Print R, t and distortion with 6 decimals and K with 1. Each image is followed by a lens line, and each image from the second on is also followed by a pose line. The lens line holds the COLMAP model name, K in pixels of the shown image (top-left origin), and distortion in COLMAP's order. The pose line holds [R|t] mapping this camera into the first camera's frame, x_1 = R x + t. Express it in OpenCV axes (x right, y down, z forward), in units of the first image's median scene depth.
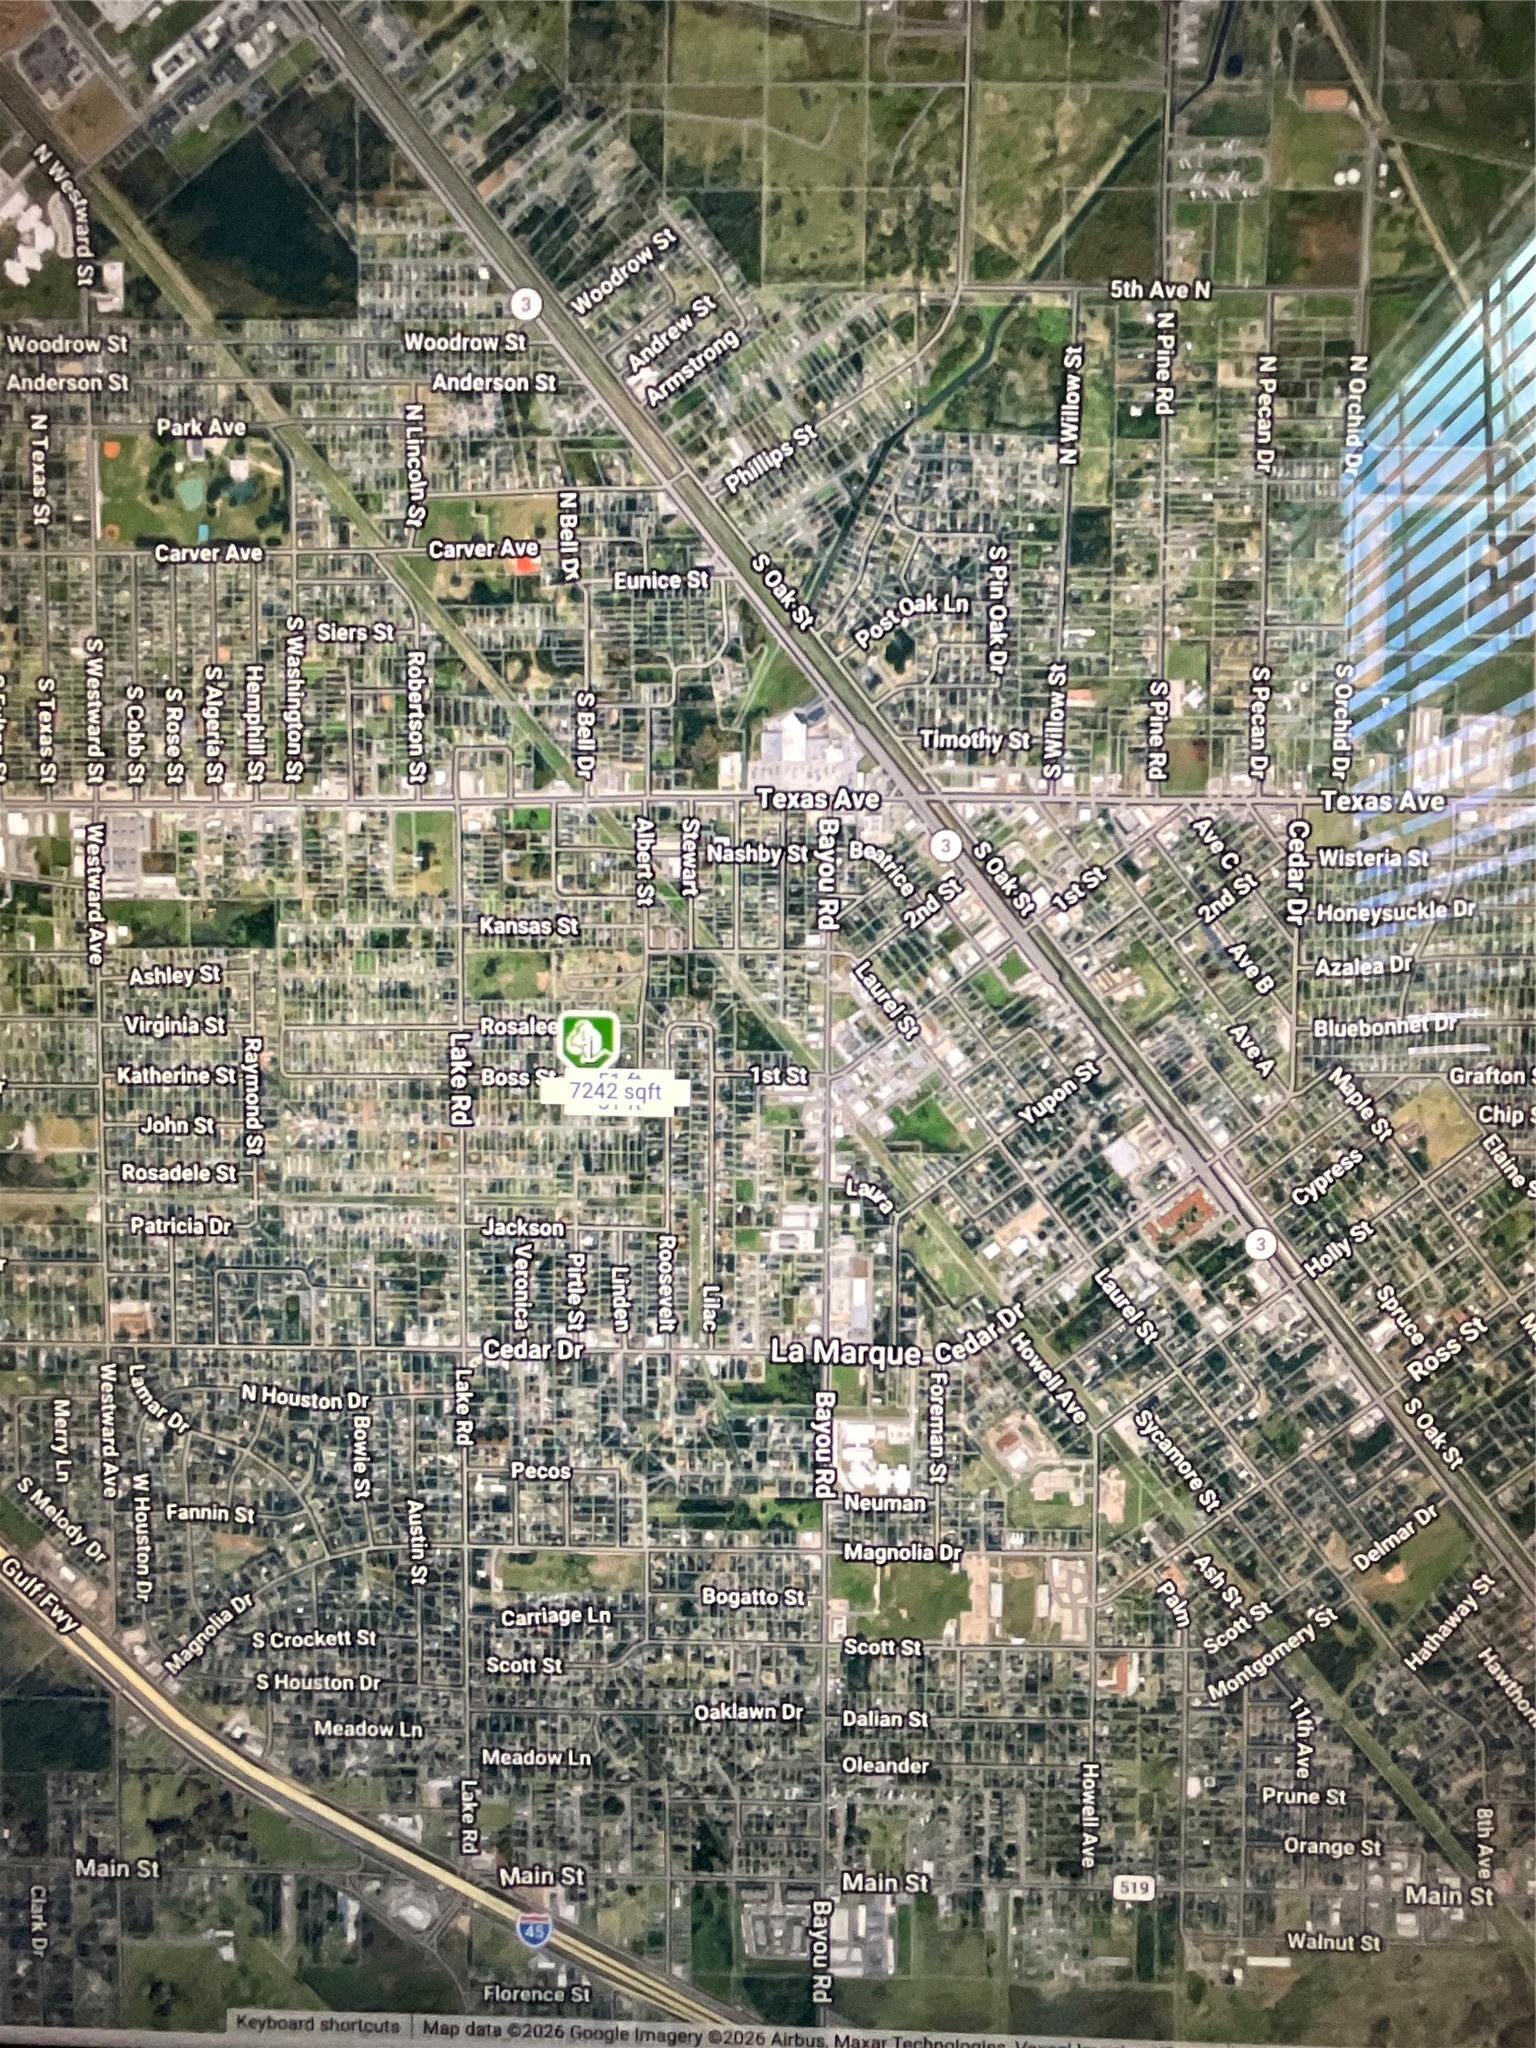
lens RADIAL K [[1137.0, 0, 768.0], [0, 1137.0, 1024.0], [0, 0, 1]] dist [0.000946, 0.001360]
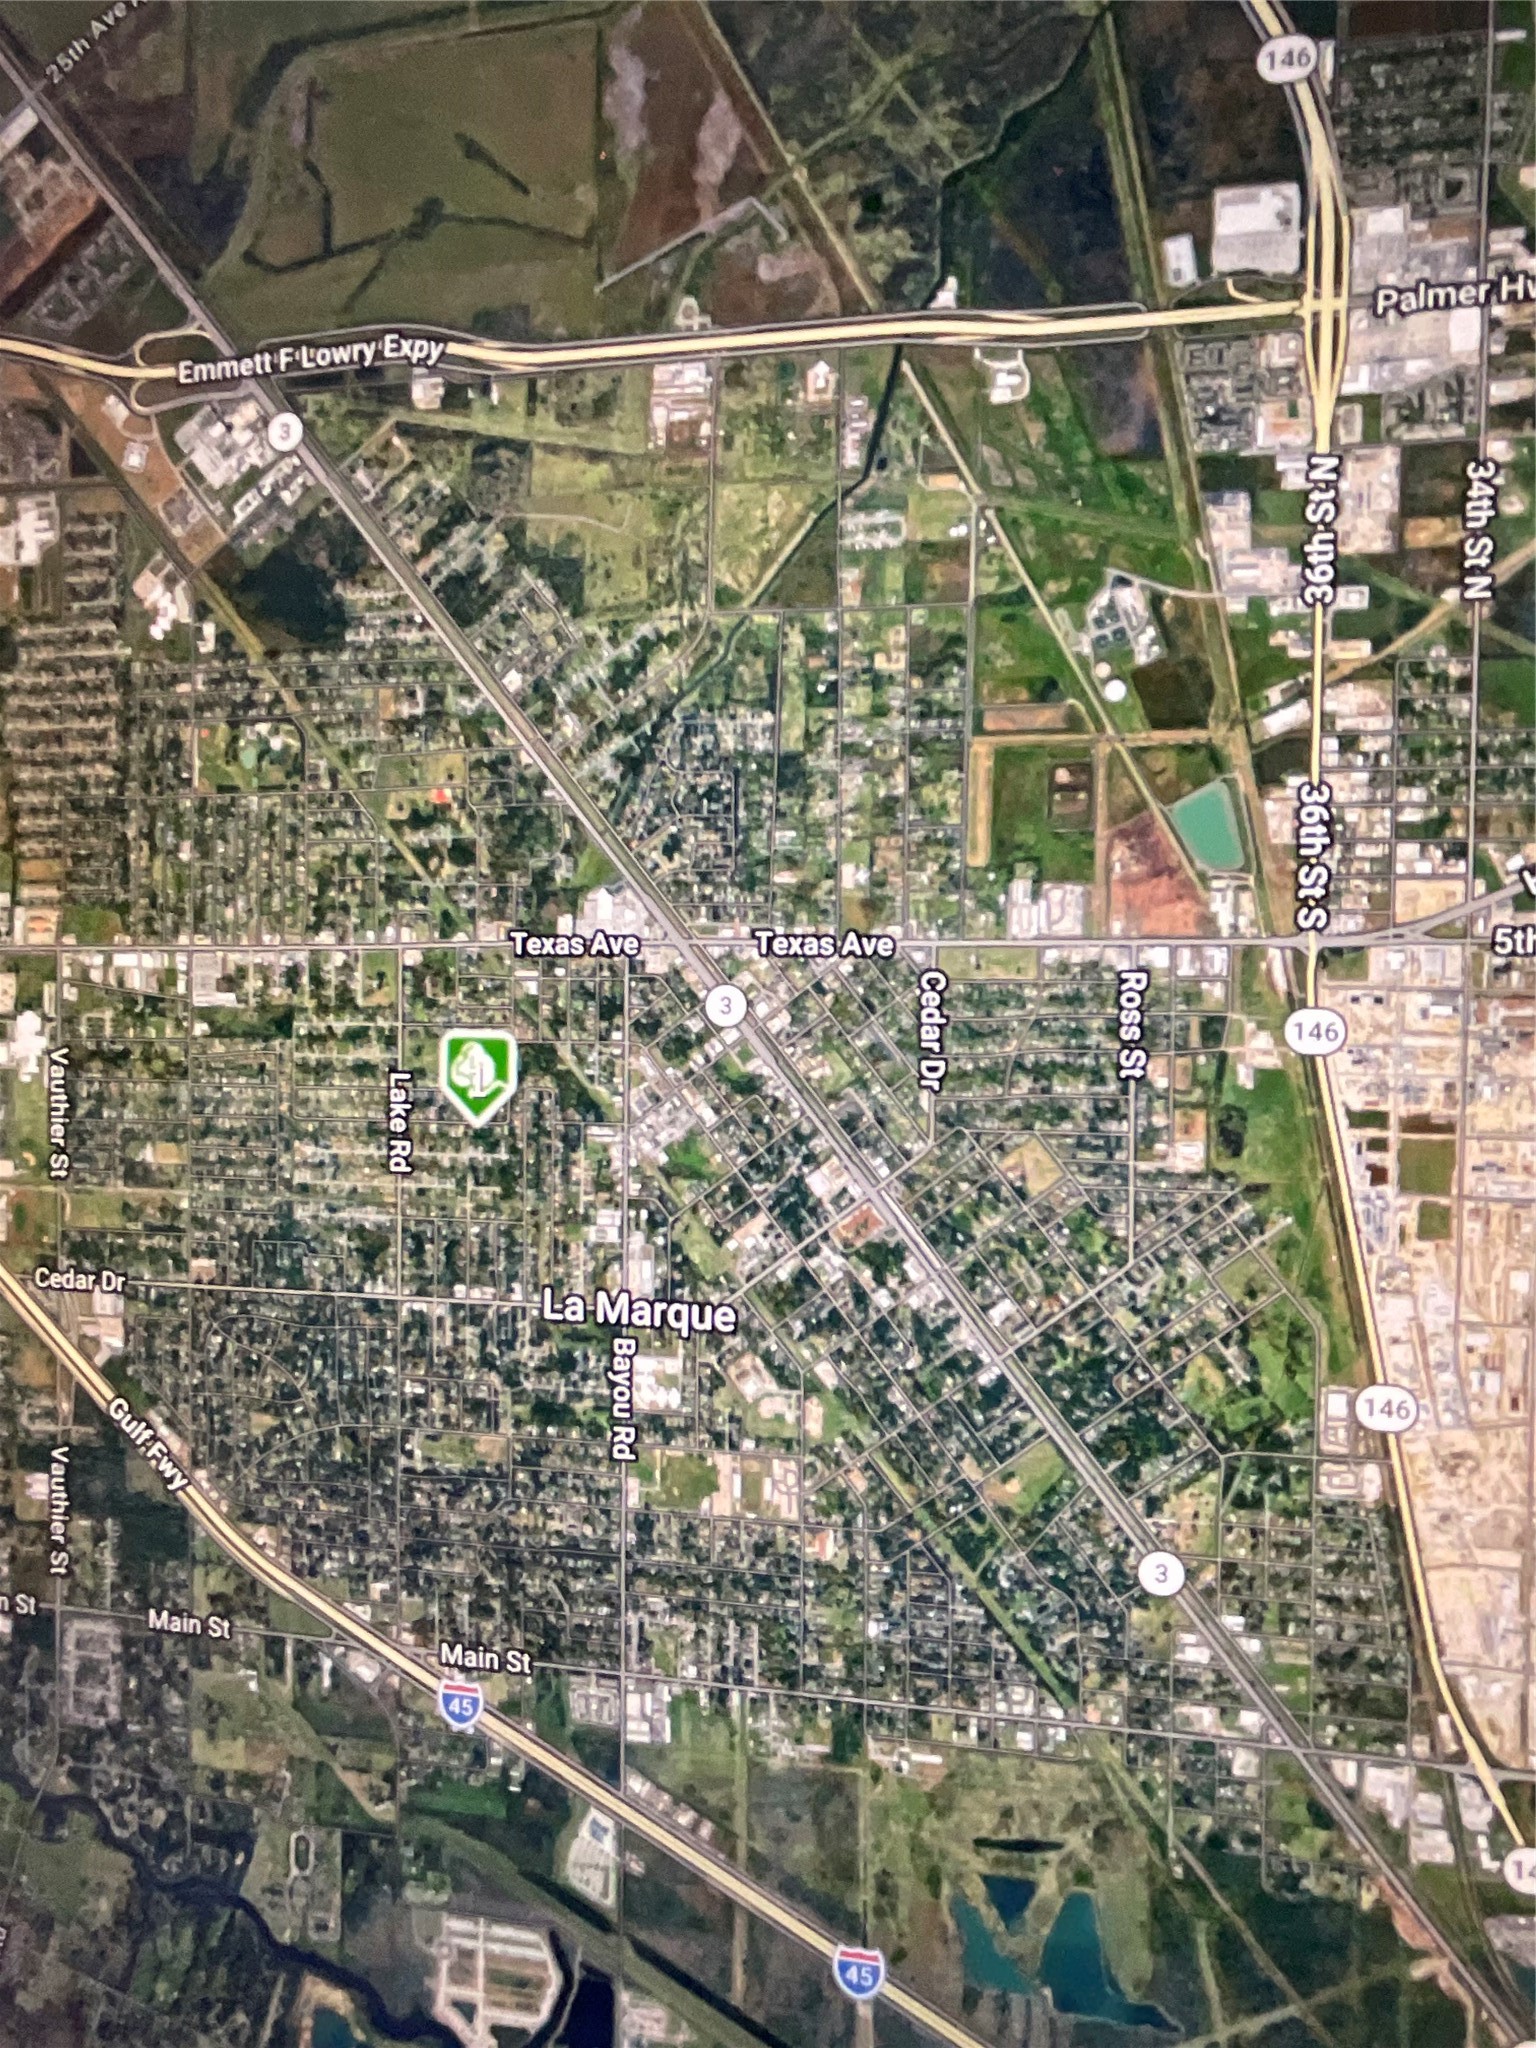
lens RADIAL K [[1137.0, 0, 768.0], [0, 1137.0, 1024.0], [0, 0, 1]] dist [0.000946, 0.001360]
pose [[0.973032, 0.010241, 0.230444, -0.117176], [0.009083, 0.996538, -0.082640, 0.039876], [-0.230493, 0.082504, 0.969570, -0.540843]]
